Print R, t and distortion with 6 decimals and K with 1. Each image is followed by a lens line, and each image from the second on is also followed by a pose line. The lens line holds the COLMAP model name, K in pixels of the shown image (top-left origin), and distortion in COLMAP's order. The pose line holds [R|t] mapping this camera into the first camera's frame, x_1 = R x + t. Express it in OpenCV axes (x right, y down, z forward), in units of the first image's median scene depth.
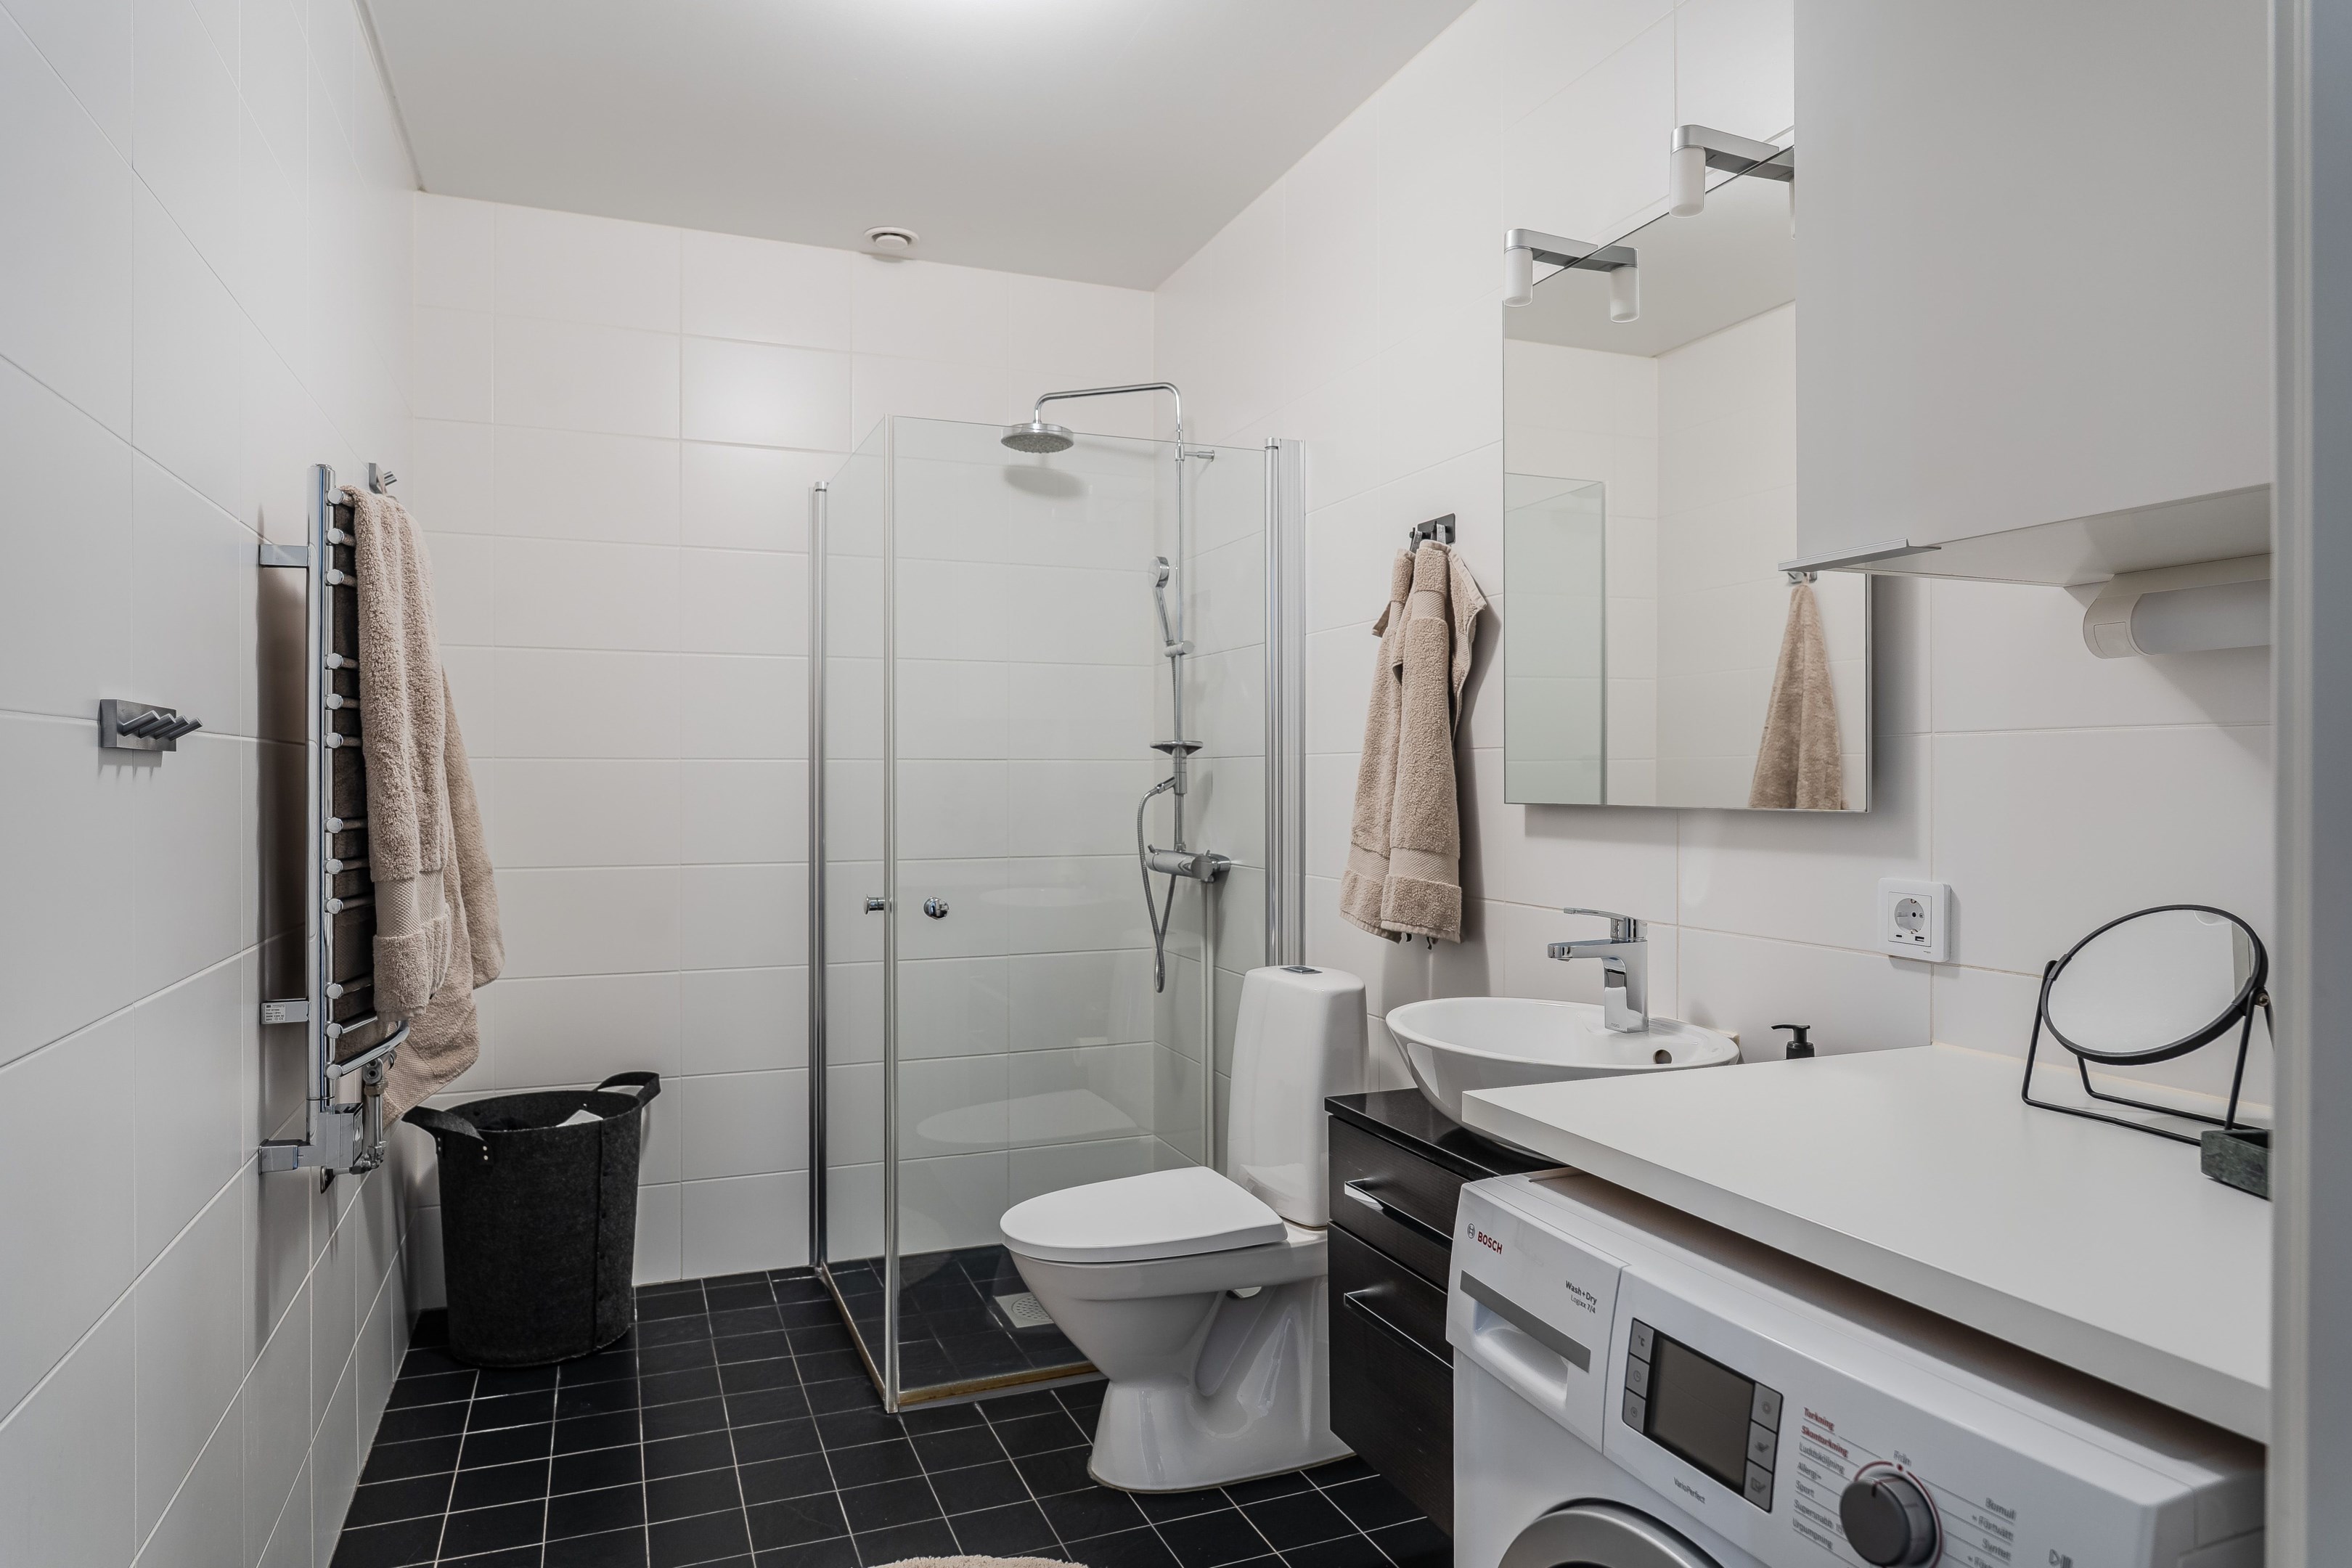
lens RADIAL K [[1431.4, 0, 1178.1], [0, 1431.4, 783.9], [0, 0, 1]] dist [-0.017124, 0.002283]
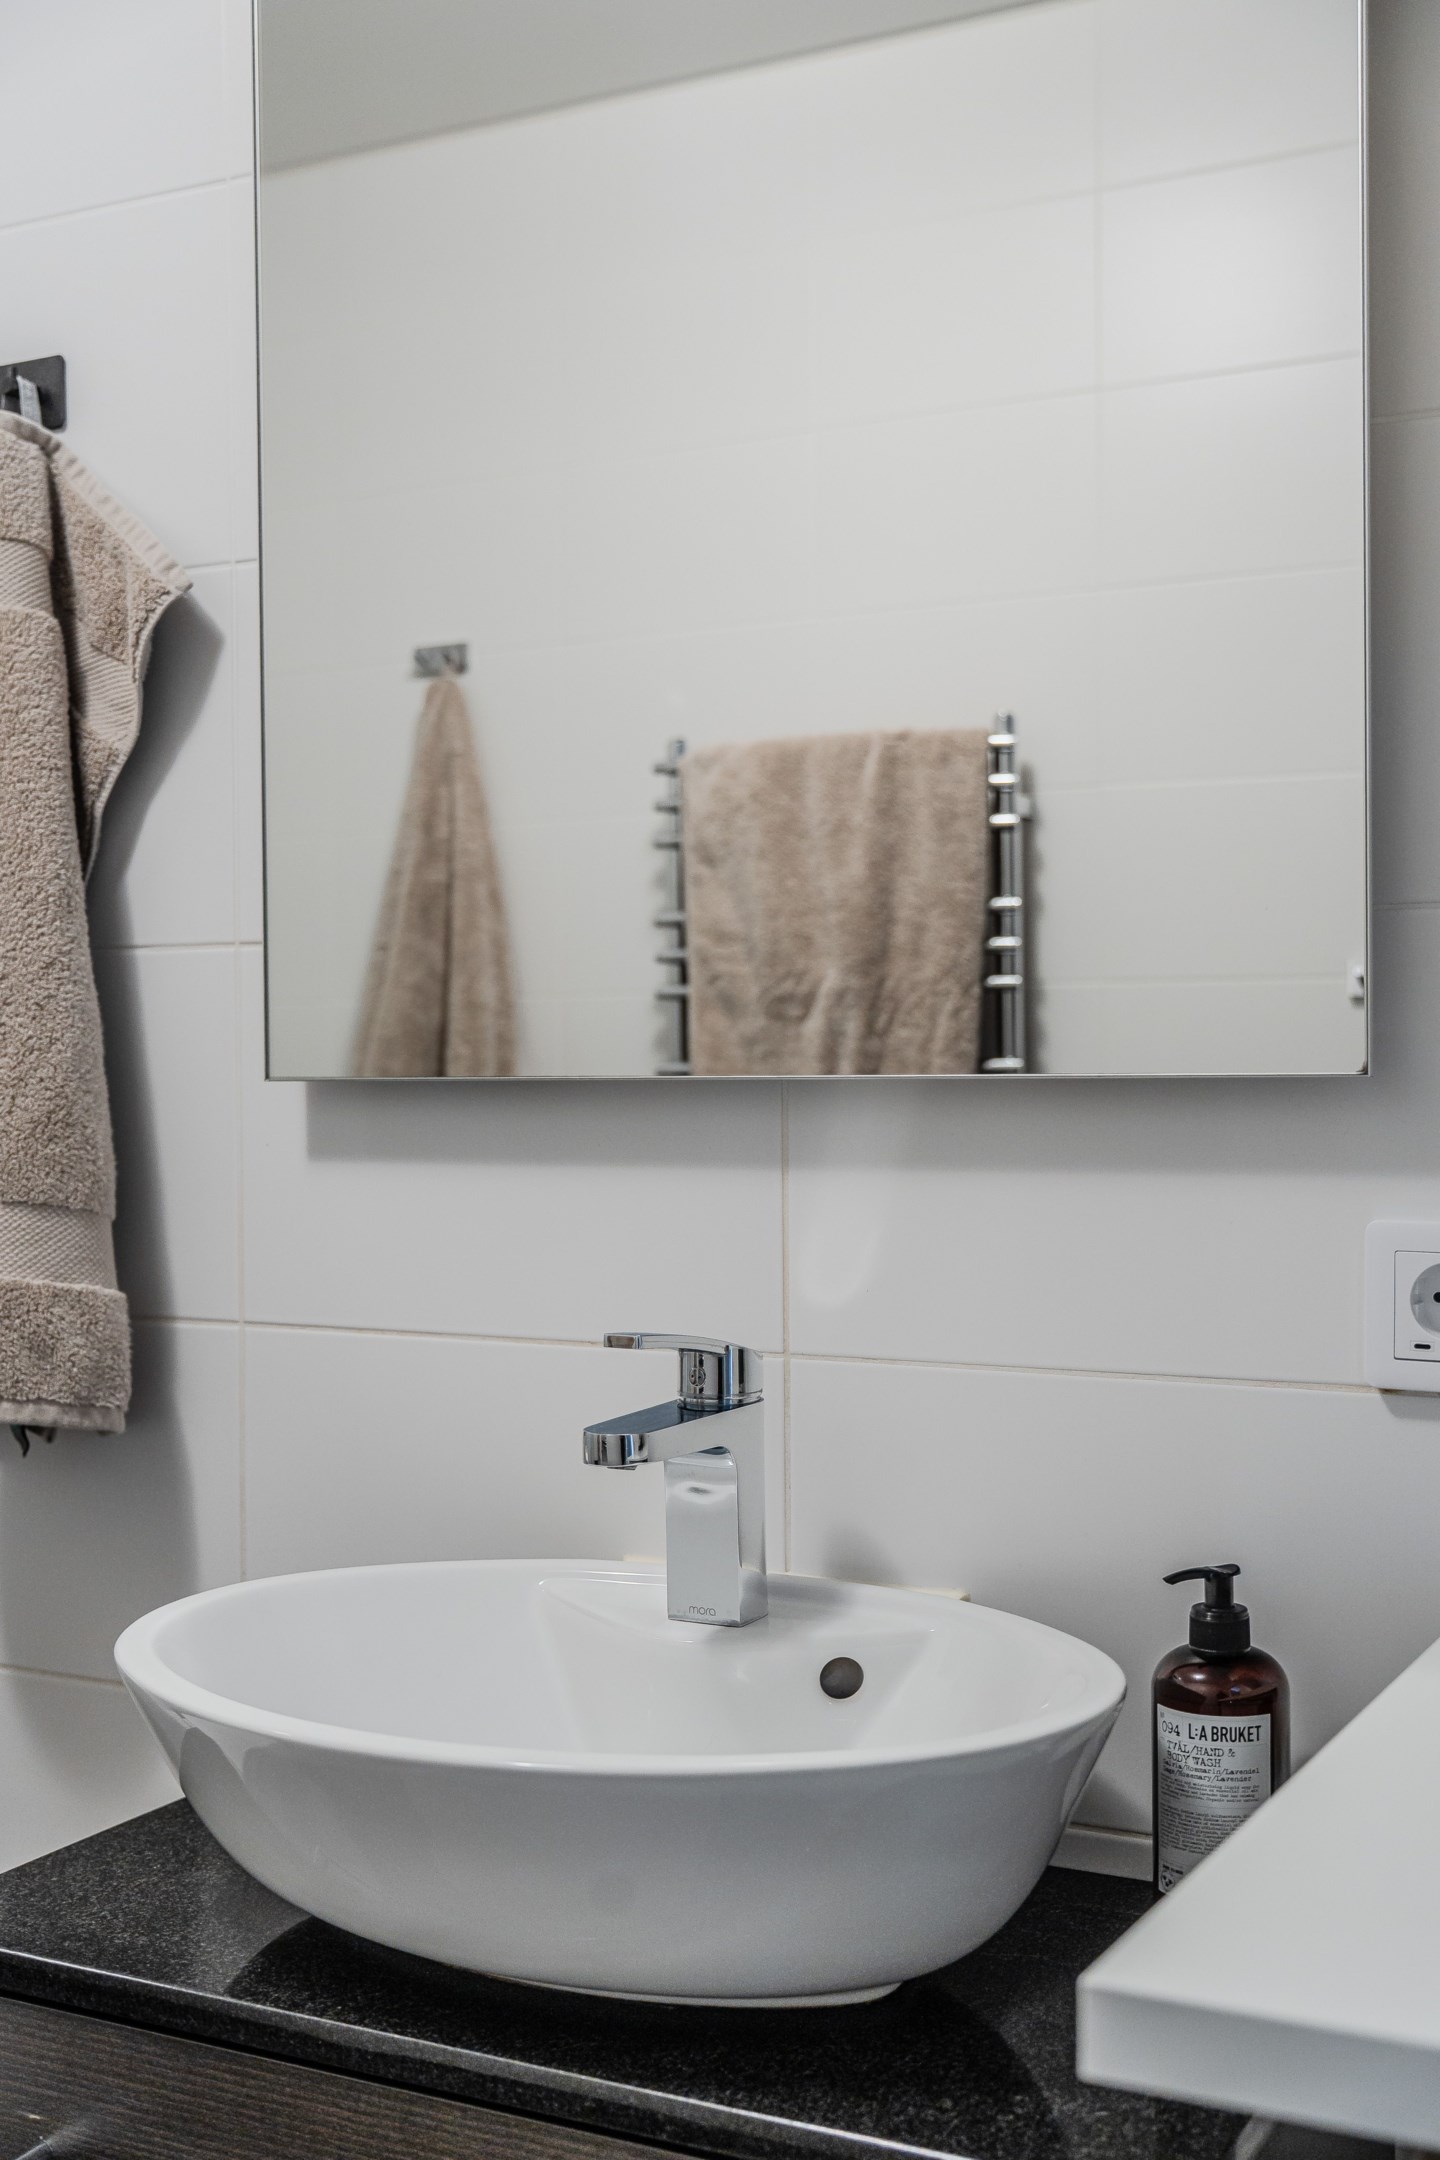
lens RADIAL K [[2403.9, 0, 720.1], [0, 2403.9, 1081.6], [0, 0, 1]] dist [0.006569, 0.000000]
pose [[0.755783, -0.009250, 0.654757, -0.113826], [0.007900, 0.999956, 0.005009, 0.011489], [-0.654775, 0.001387, 0.755823, 0.387773]]
